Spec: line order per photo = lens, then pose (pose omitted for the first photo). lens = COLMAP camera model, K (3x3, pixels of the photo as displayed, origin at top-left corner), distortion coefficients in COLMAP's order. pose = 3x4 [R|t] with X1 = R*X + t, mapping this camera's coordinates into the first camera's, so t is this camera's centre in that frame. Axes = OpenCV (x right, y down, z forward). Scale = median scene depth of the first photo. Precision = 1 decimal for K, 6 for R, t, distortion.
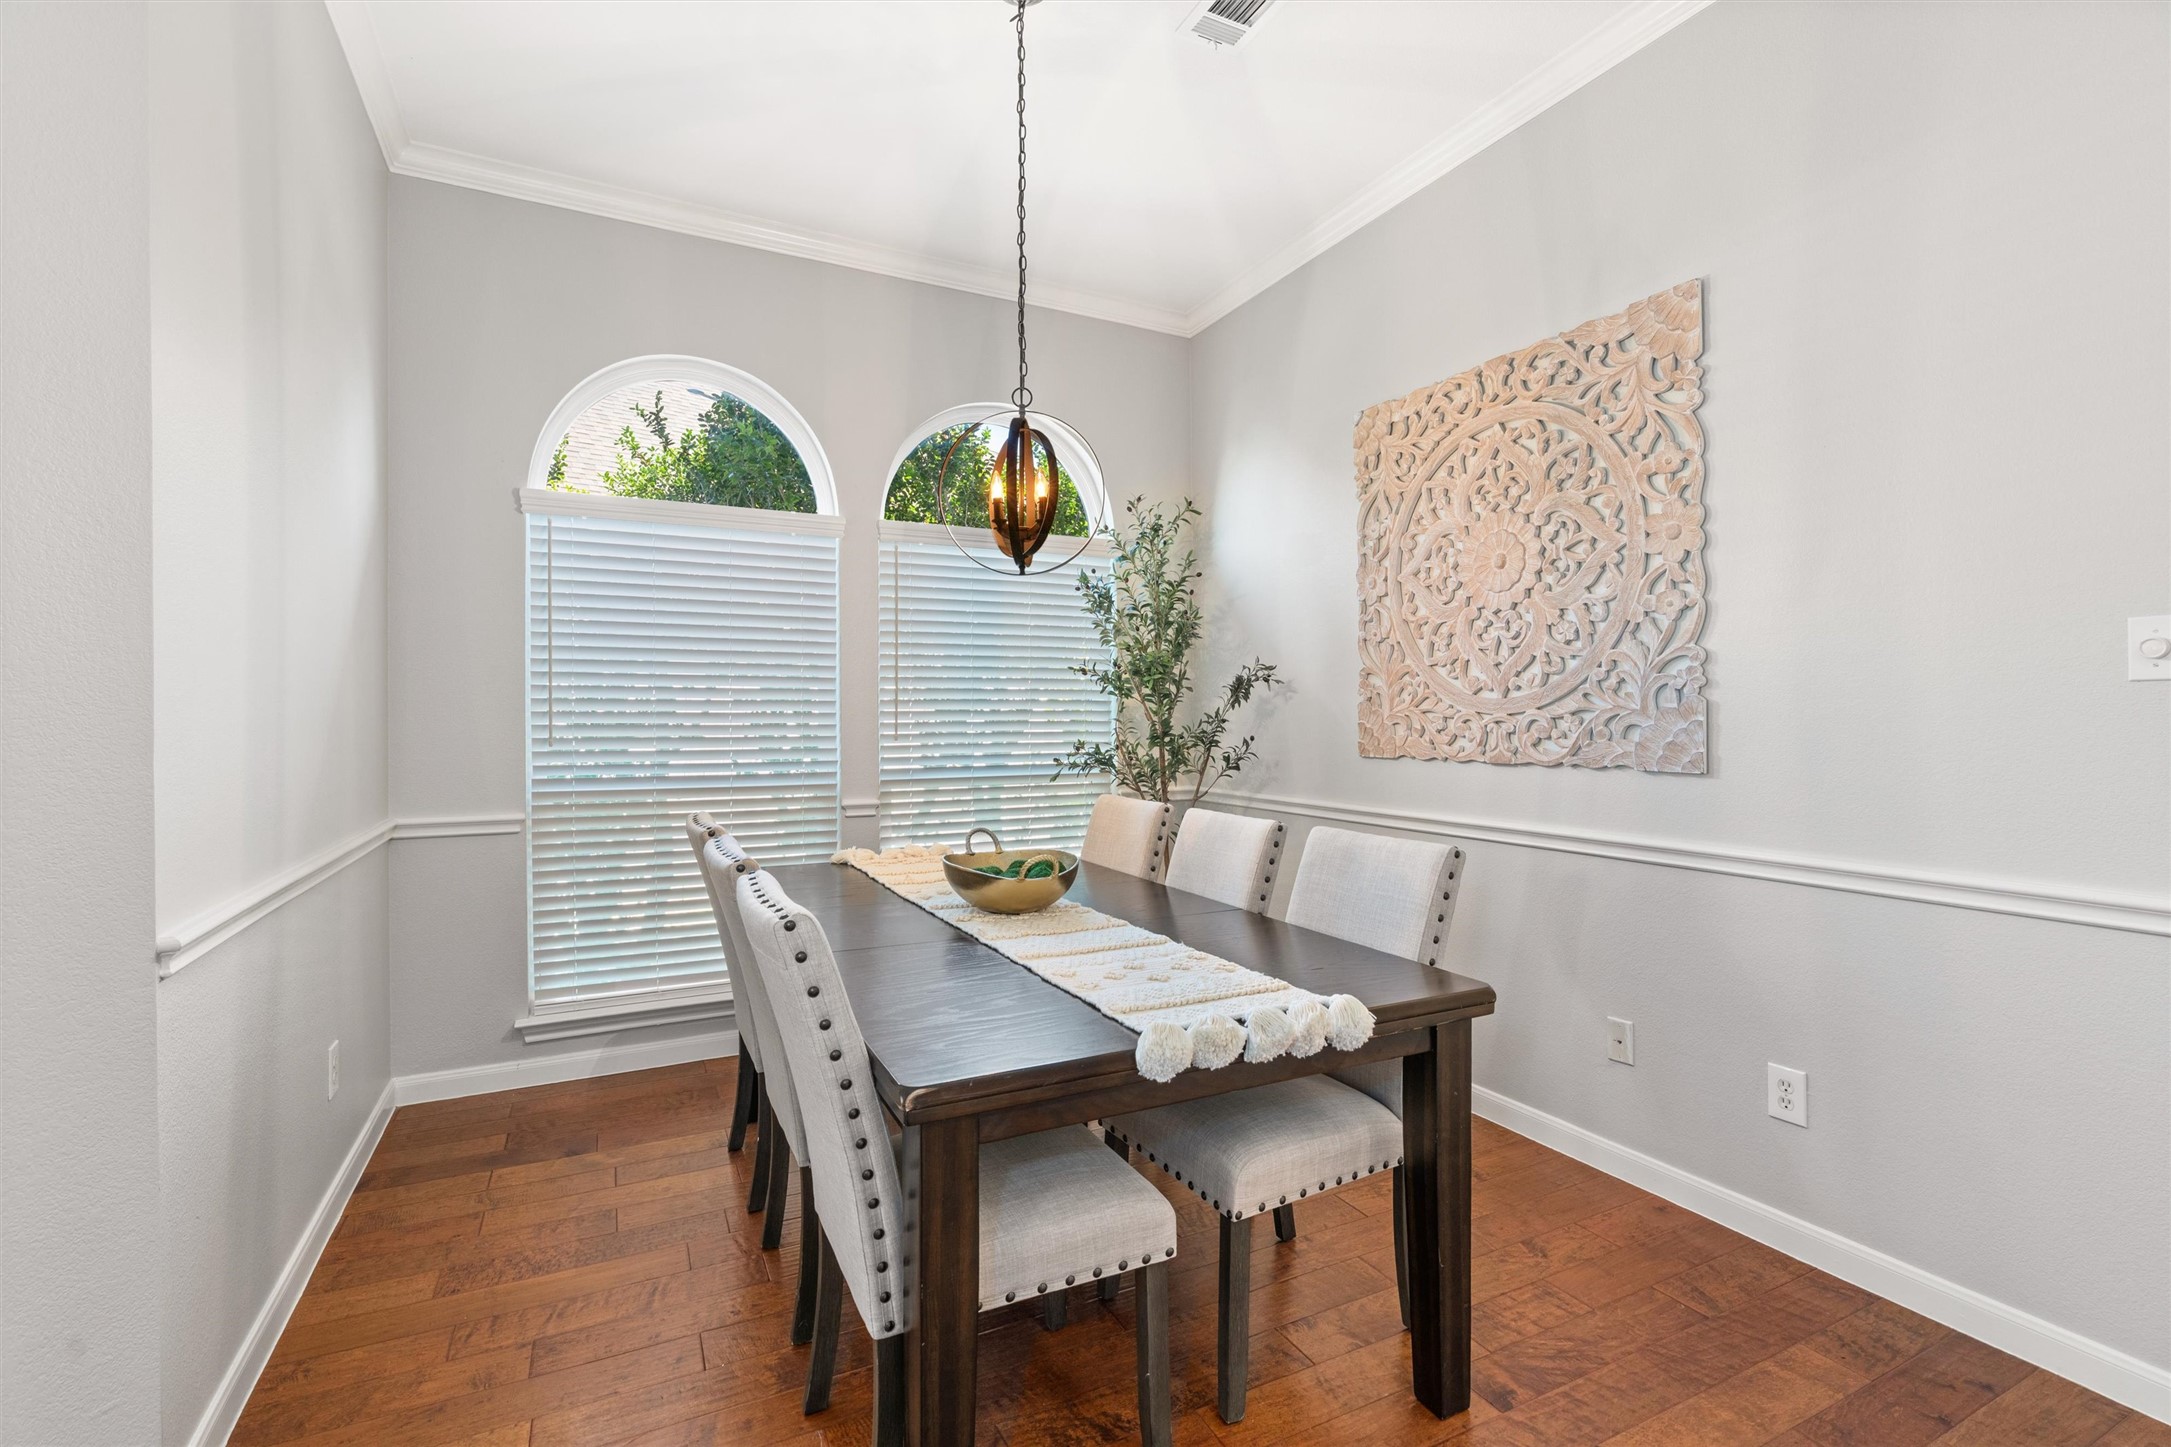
lens RADIAL K [[980.6, 0, 1091.3], [0, 980.6, 731.6], [0, 0, 1]] dist [-0.014730, 0.005727]
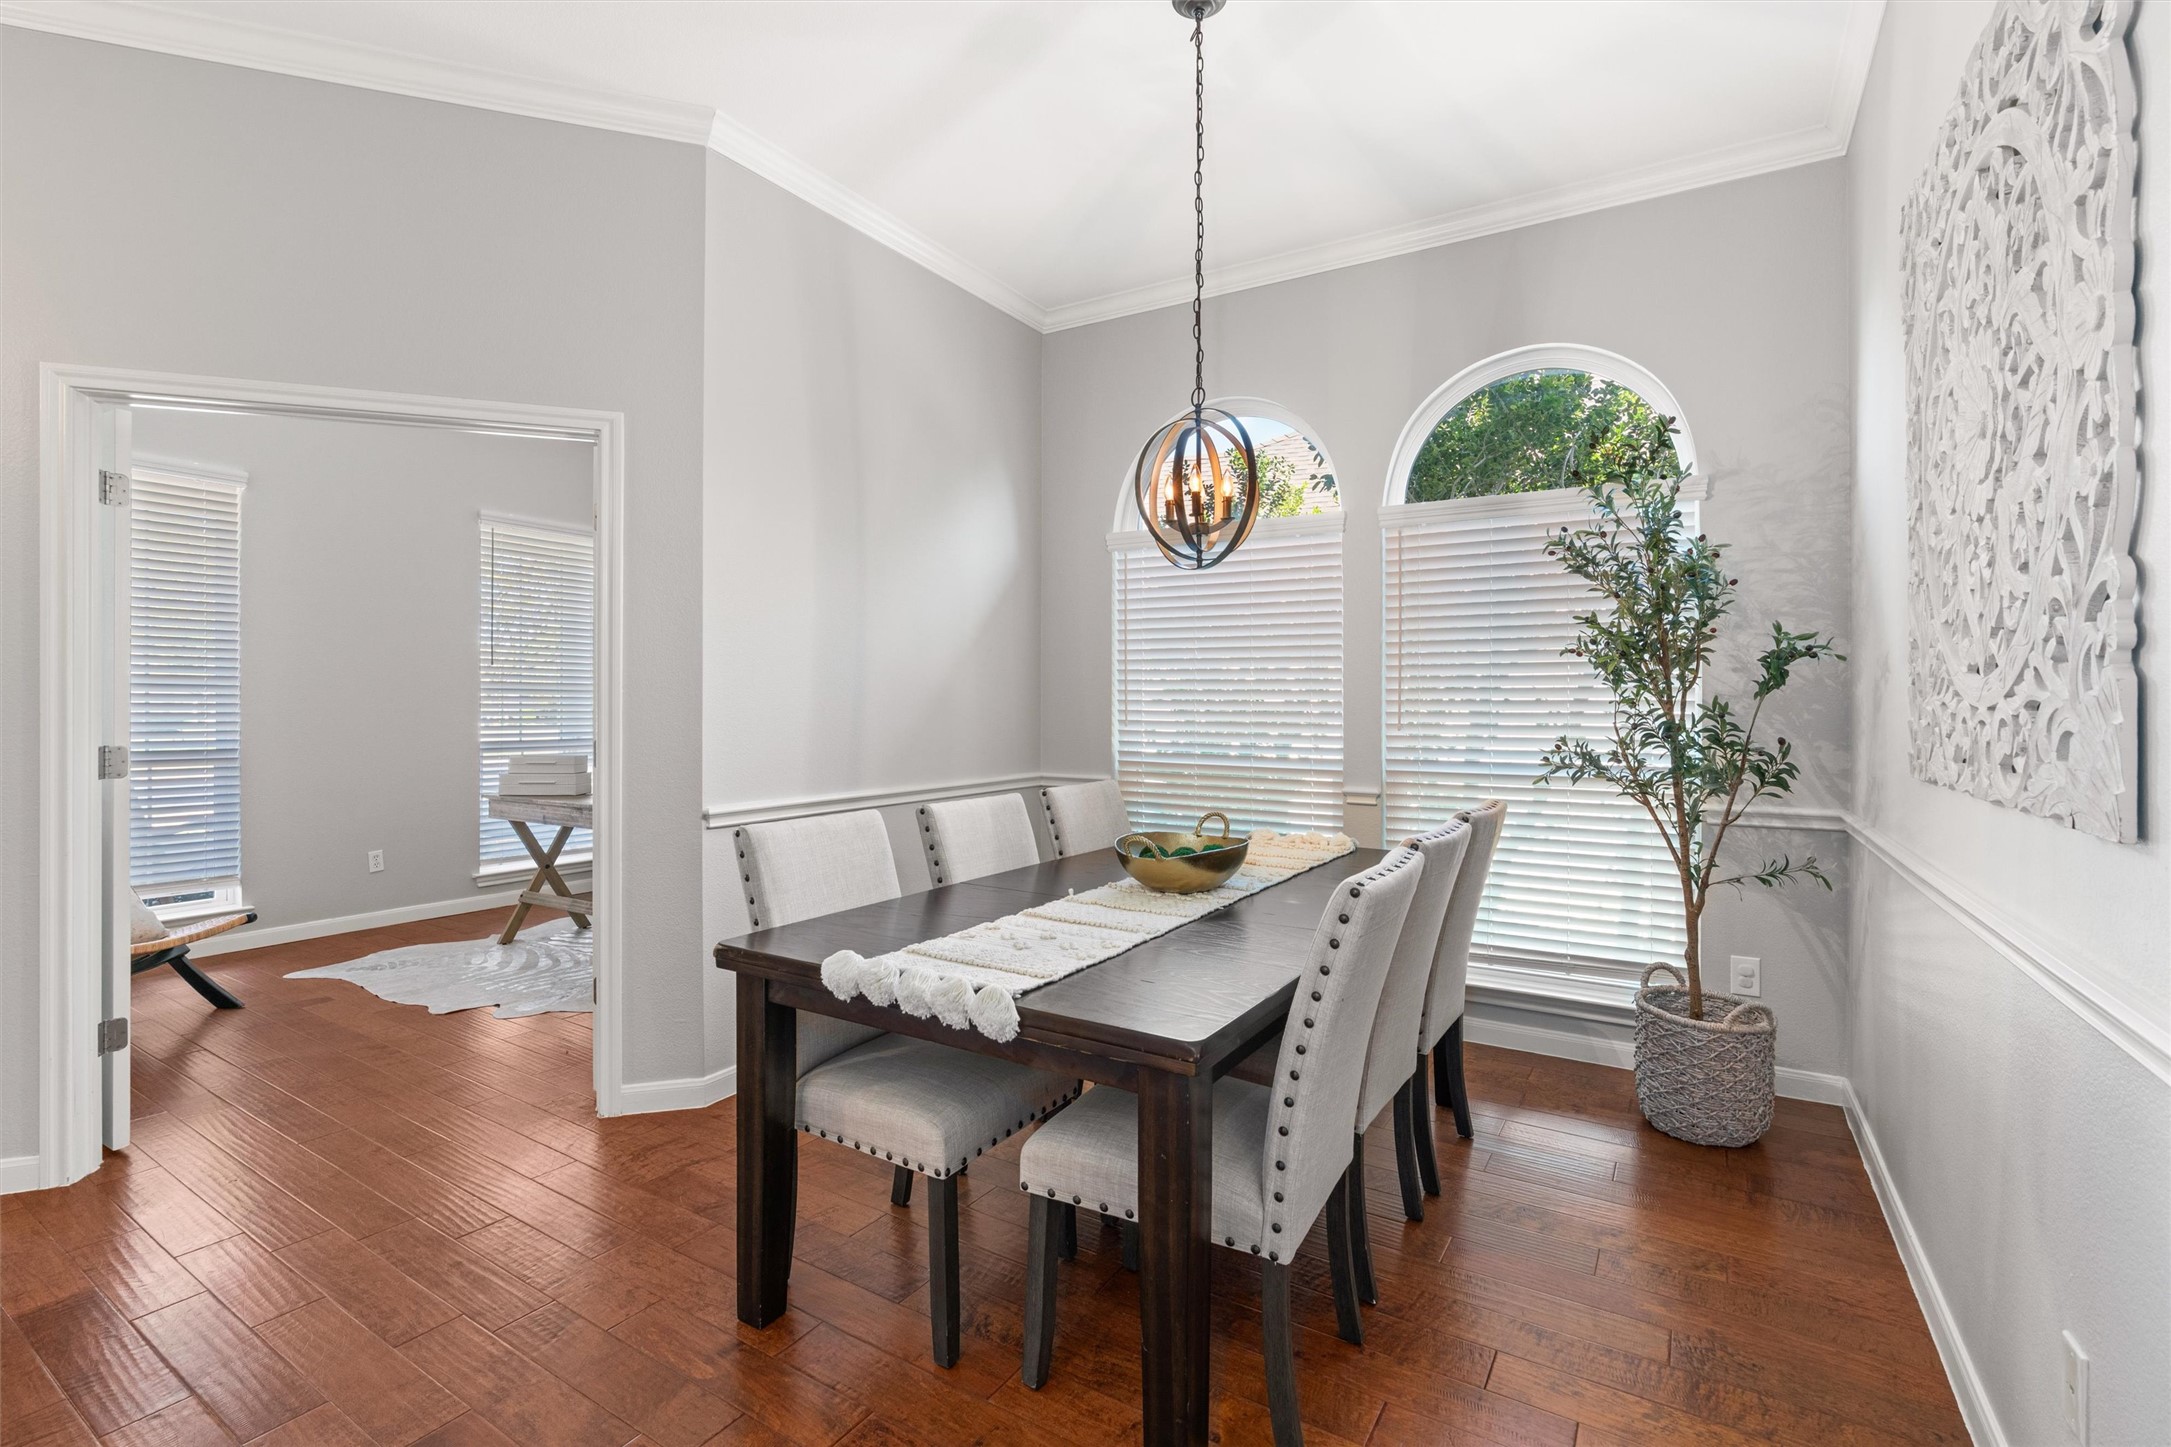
lens RADIAL K [[988.6, 0, 1081.4], [0, 988.6, 716.9], [0, 0, 1]] dist [-0.014831, 0.008034]
pose [[0.511543, 0.016960, -0.859090, 0.492401], [-0.018281, 0.999794, 0.008852, -0.007199], [0.859063, 0.011177, 0.511747, 0.232367]]
